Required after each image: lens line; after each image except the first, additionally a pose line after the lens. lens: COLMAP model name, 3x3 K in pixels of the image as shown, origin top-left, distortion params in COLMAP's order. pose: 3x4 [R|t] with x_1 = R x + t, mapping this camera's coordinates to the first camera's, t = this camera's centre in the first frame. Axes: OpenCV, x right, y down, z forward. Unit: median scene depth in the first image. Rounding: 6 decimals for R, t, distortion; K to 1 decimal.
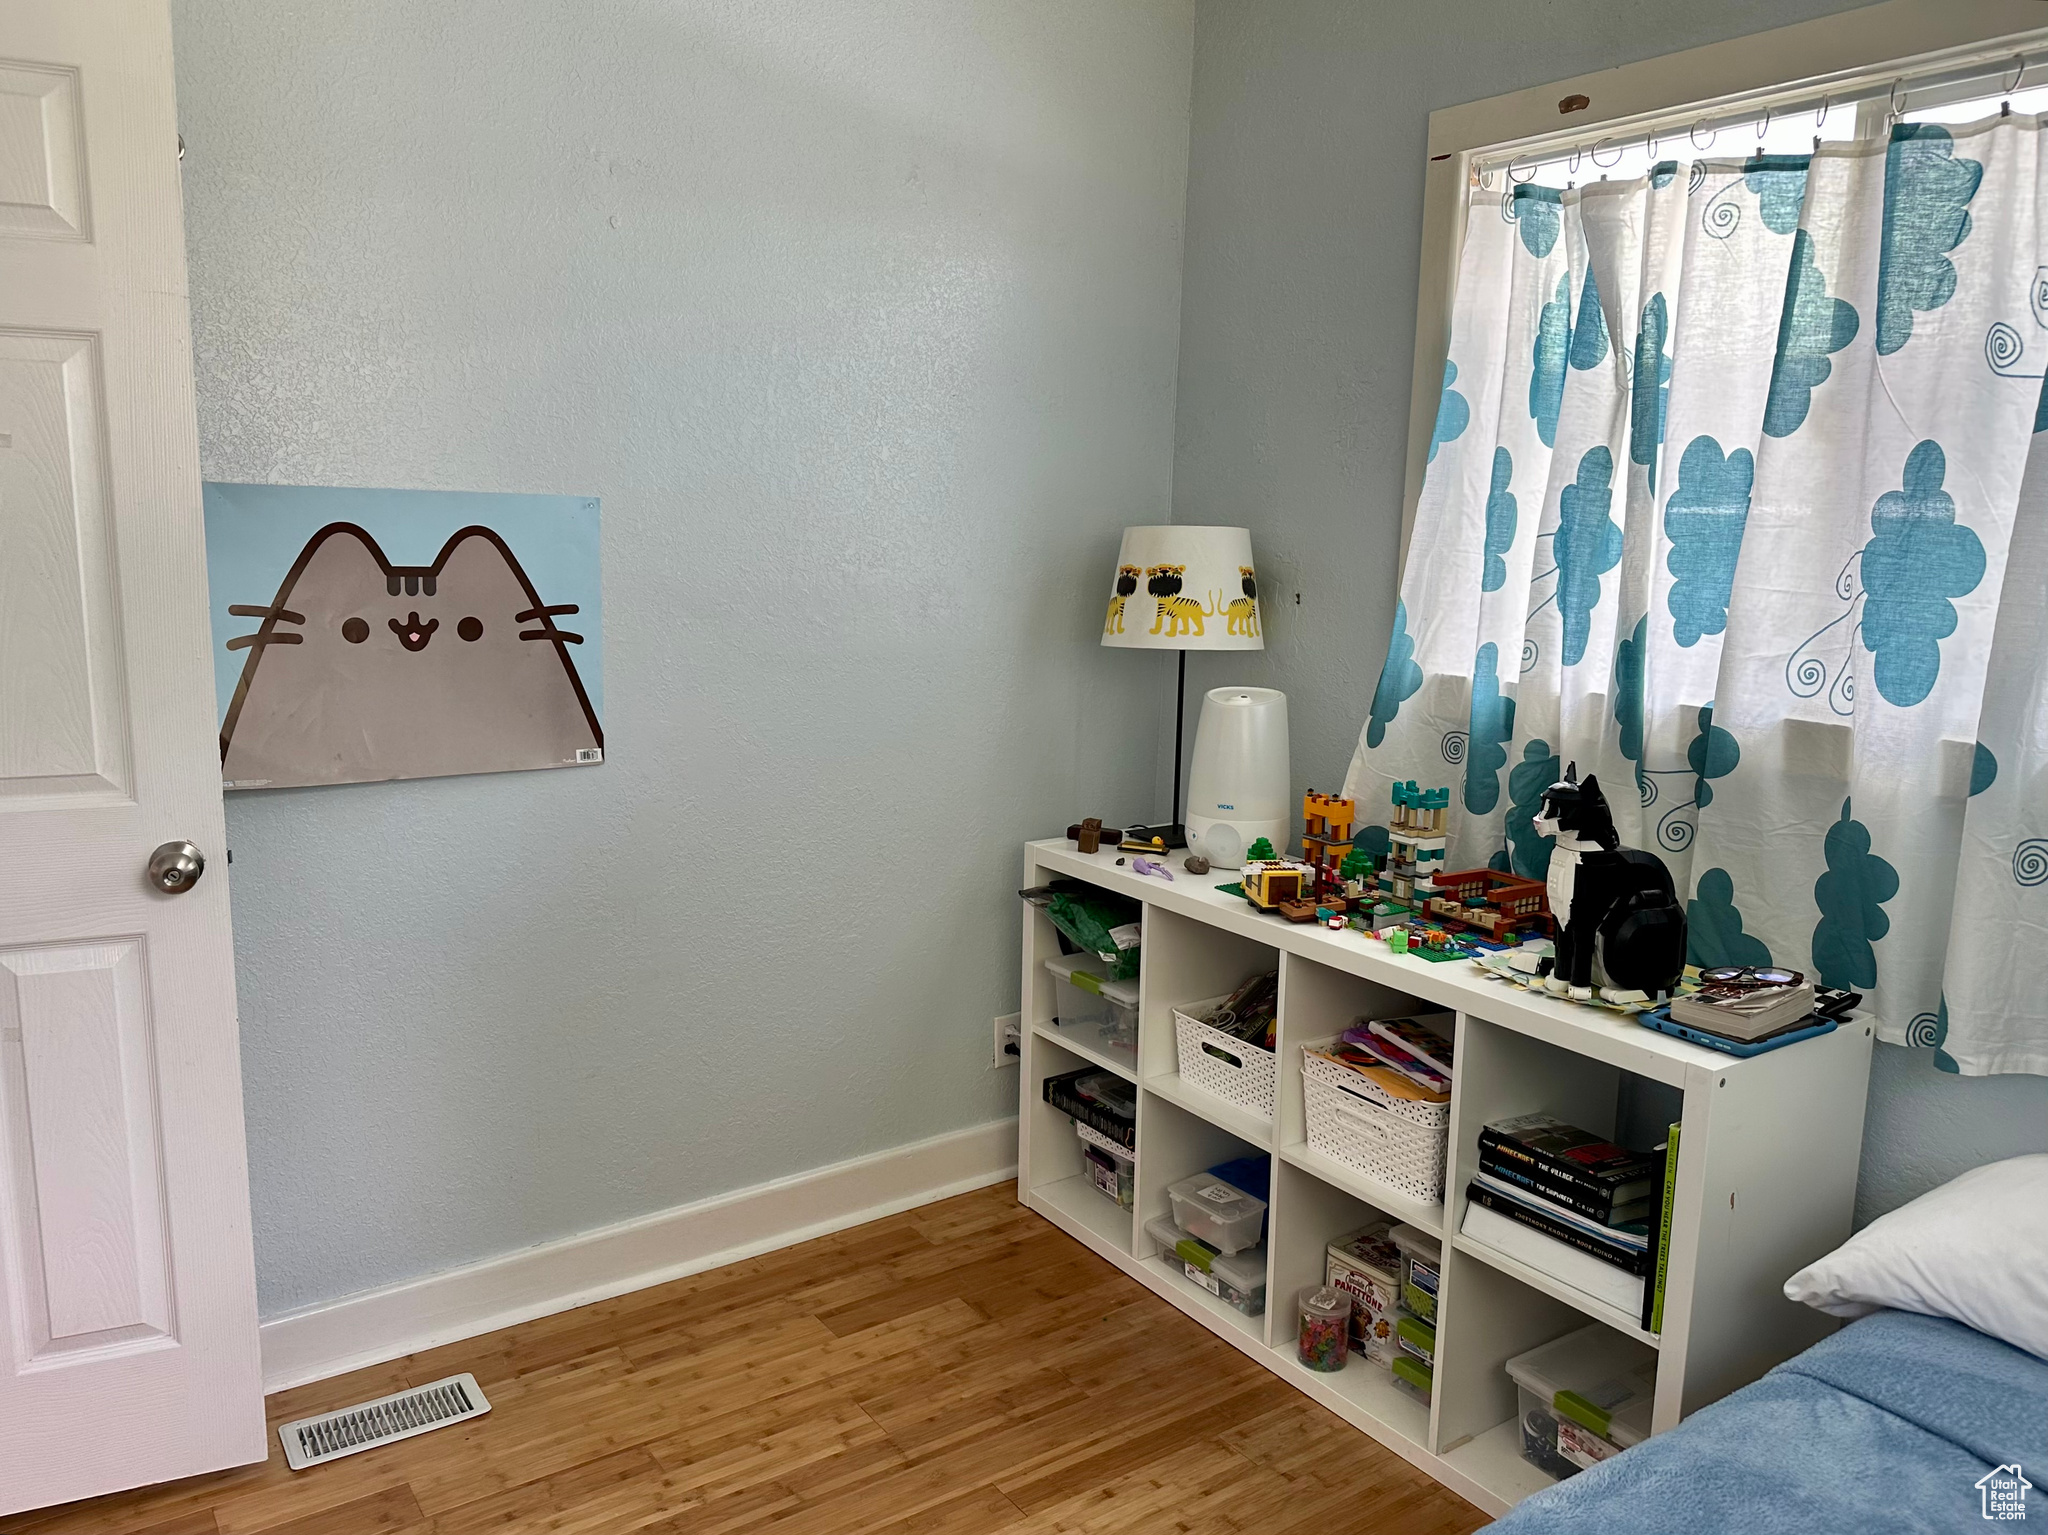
lens RADIAL K [[1508.6, 0, 1025.8], [0, 1508.6, 765.8], [0, 0, 1]] dist [-0.009666, -0.007289]
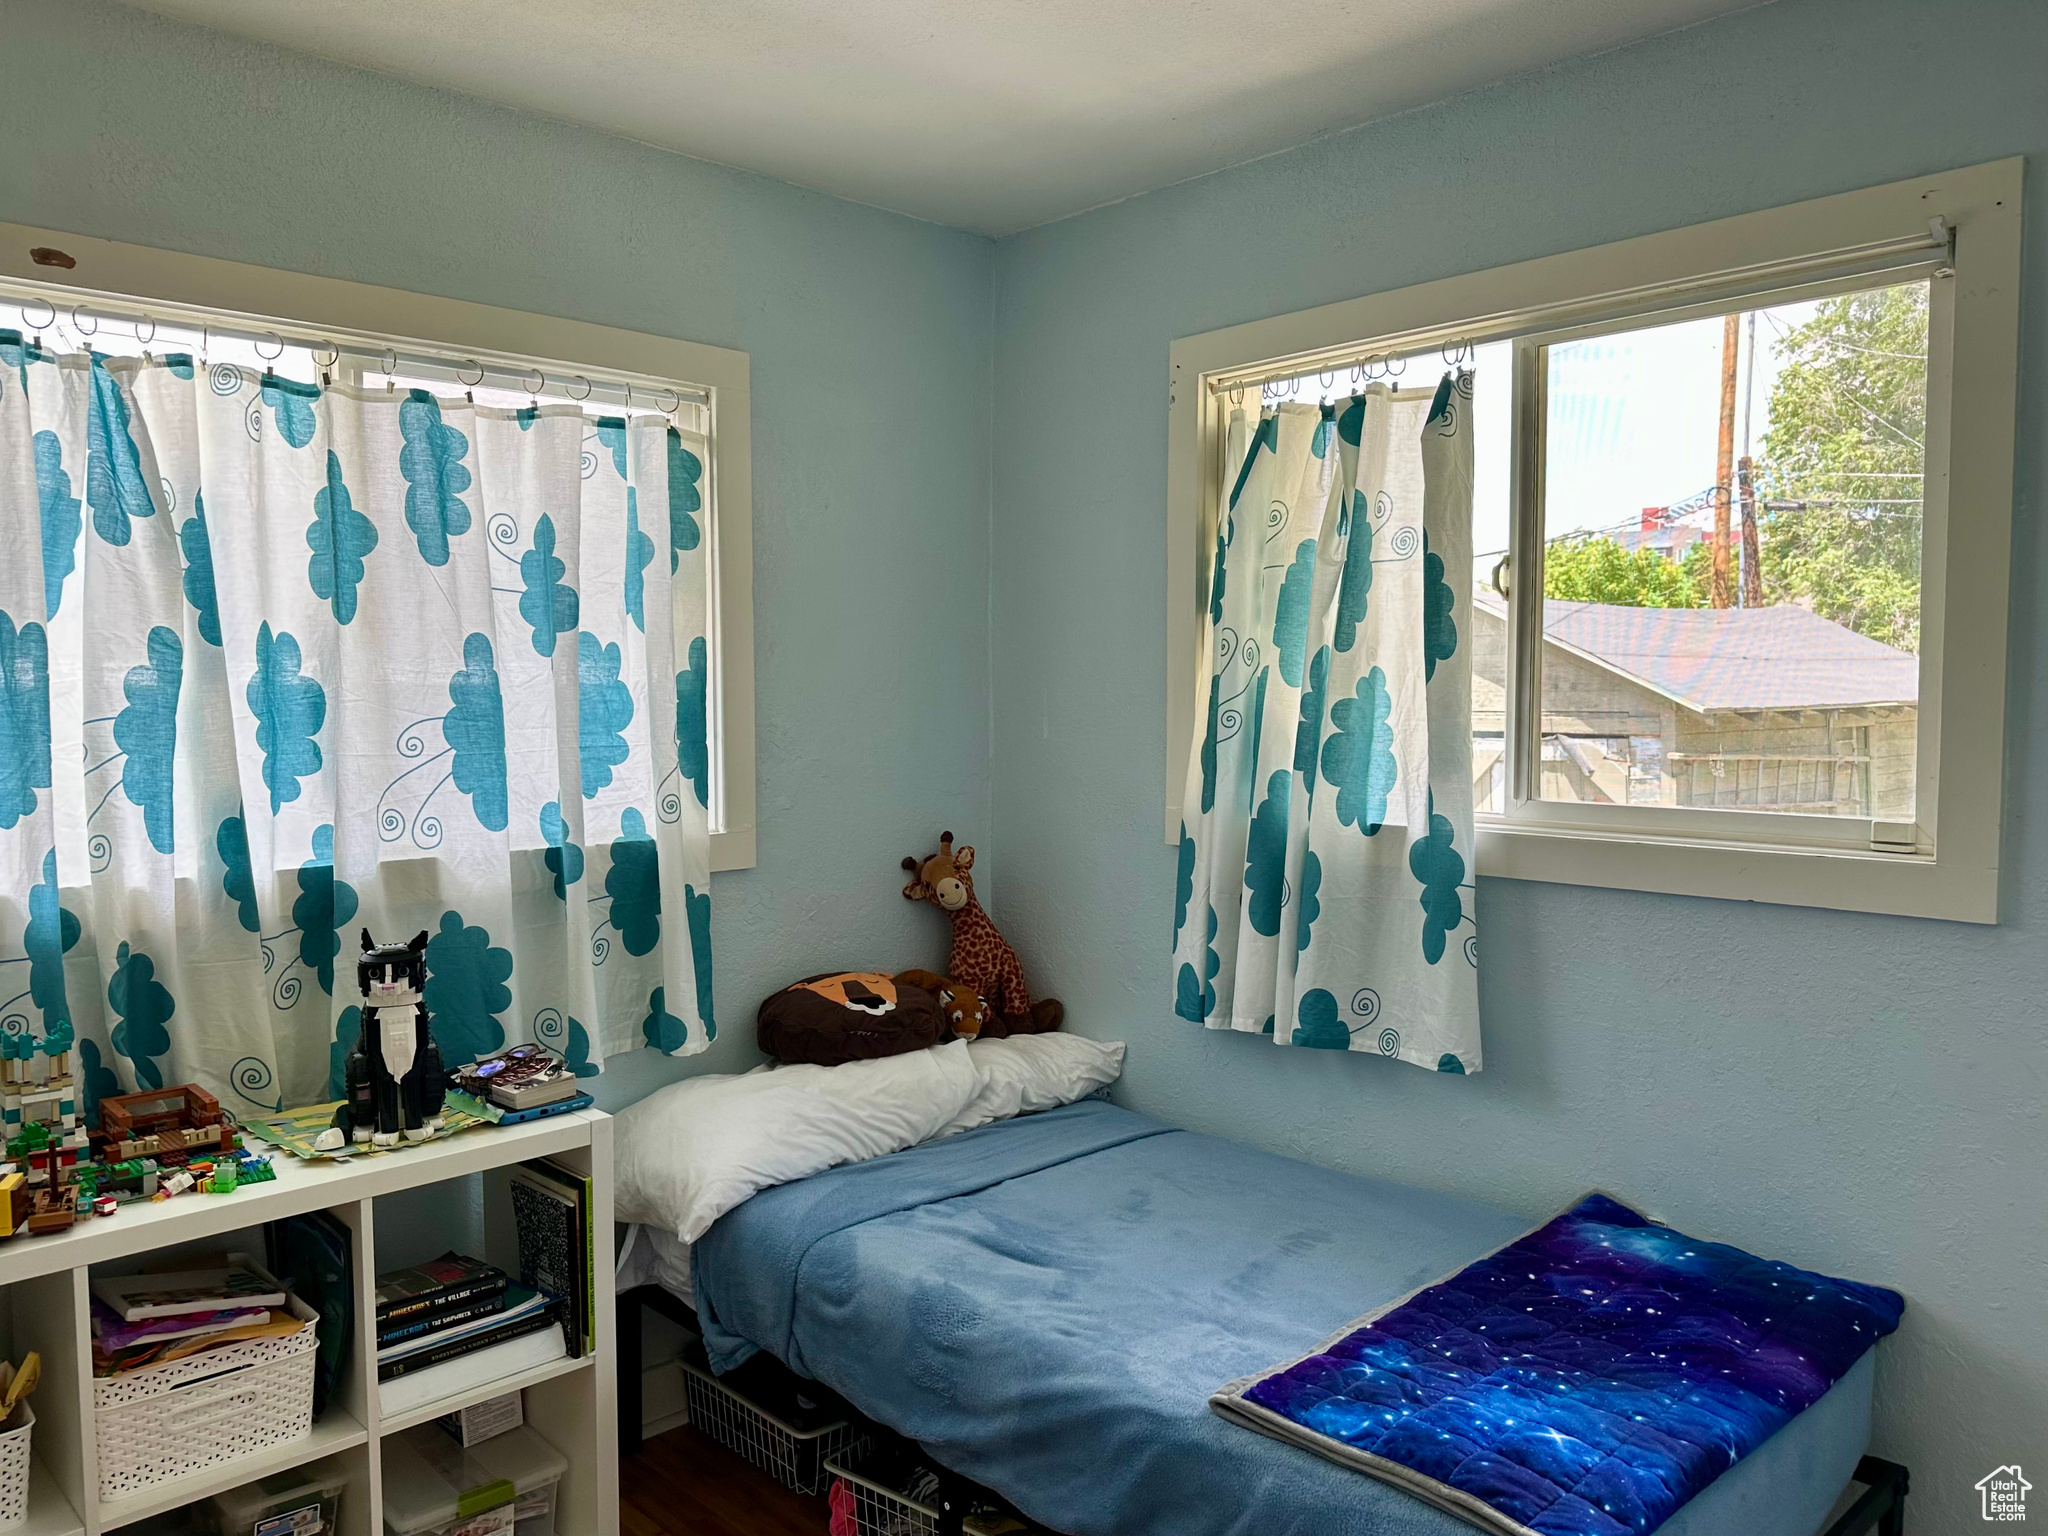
lens RADIAL K [[1508.6, 0, 1025.3], [0, 1508.6, 770.7], [0, 0, 1]] dist [-0.009666, -0.007289]
pose [[-0.160975, -0.085193, 0.983275, -0.723262], [0.167120, 0.979528, 0.112228, -0.148866], [-0.972707, 0.182391, -0.143442, 0.666363]]
